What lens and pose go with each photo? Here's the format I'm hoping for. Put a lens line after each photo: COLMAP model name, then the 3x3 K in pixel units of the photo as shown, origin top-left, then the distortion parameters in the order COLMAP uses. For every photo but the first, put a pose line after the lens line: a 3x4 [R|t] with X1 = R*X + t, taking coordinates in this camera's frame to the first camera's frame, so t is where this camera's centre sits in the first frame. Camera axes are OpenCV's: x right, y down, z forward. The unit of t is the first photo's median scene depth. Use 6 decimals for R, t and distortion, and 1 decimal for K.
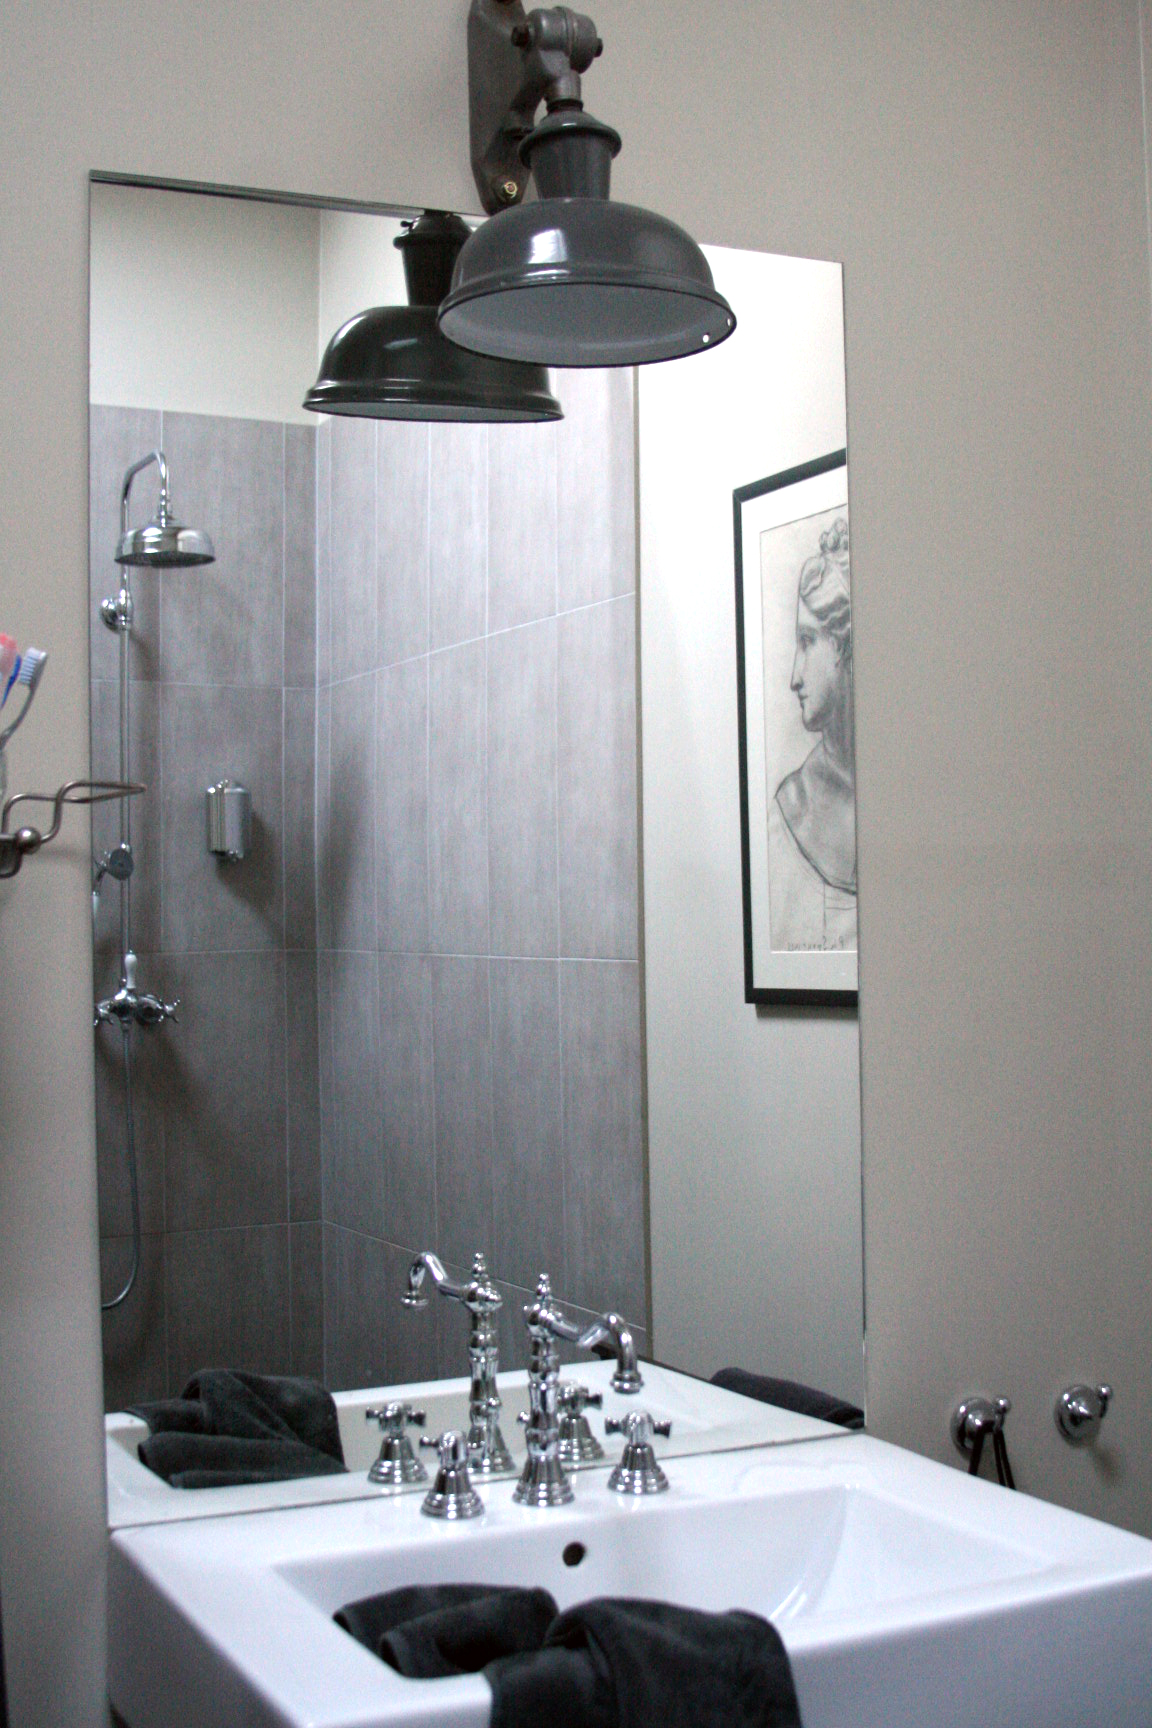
lens RADIAL K [[2299.0, 0, 576.0], [0, 2299.0, 864.0], [0, 0, 1]] dist [-0.236182, 0.040824]
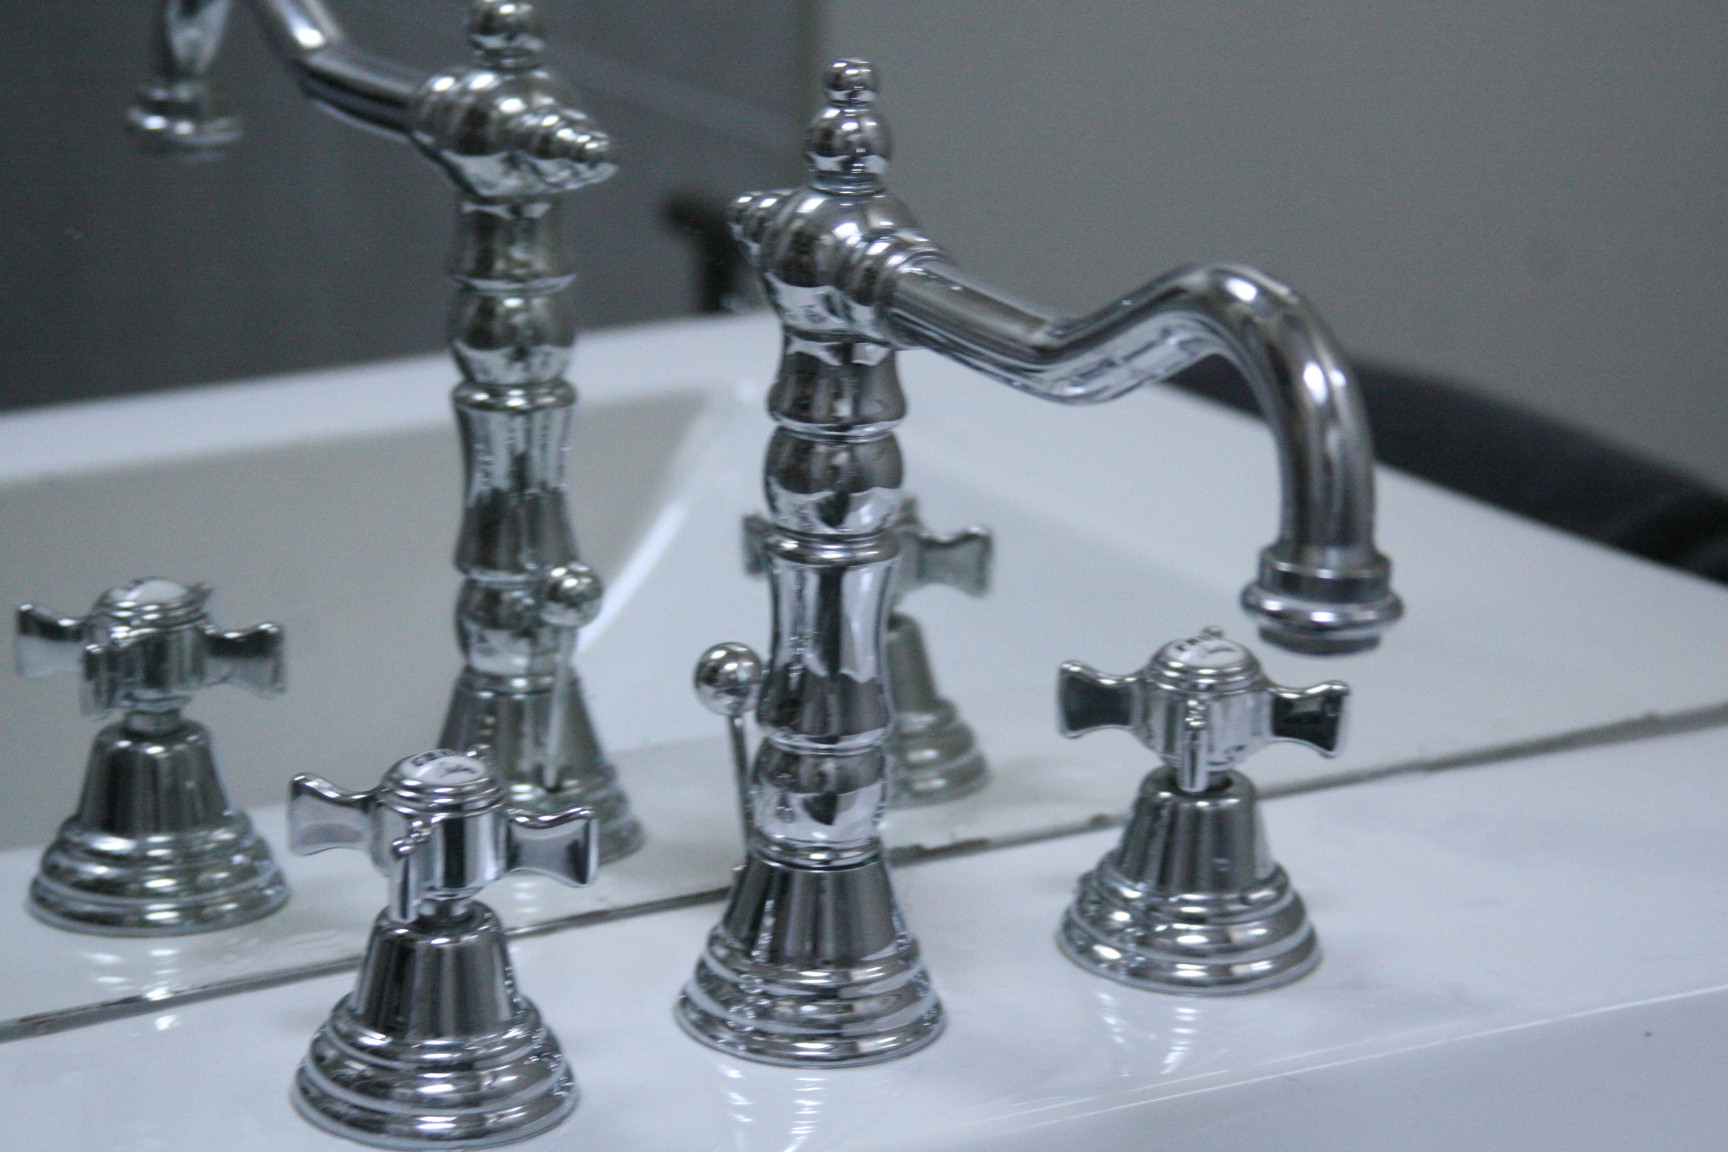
lens RADIAL K [[5788.0, 0, 864.0], [0, 5788.0, 576.0], [0, 0, 1]] dist [0.071605, -0.706161]
pose [[0.995748, 0.003634, 0.092043, -0.060325], [-0.030280, 0.956607, 0.289802, 0.059821], [-0.086996, -0.291357, 0.952650, 0.416034]]
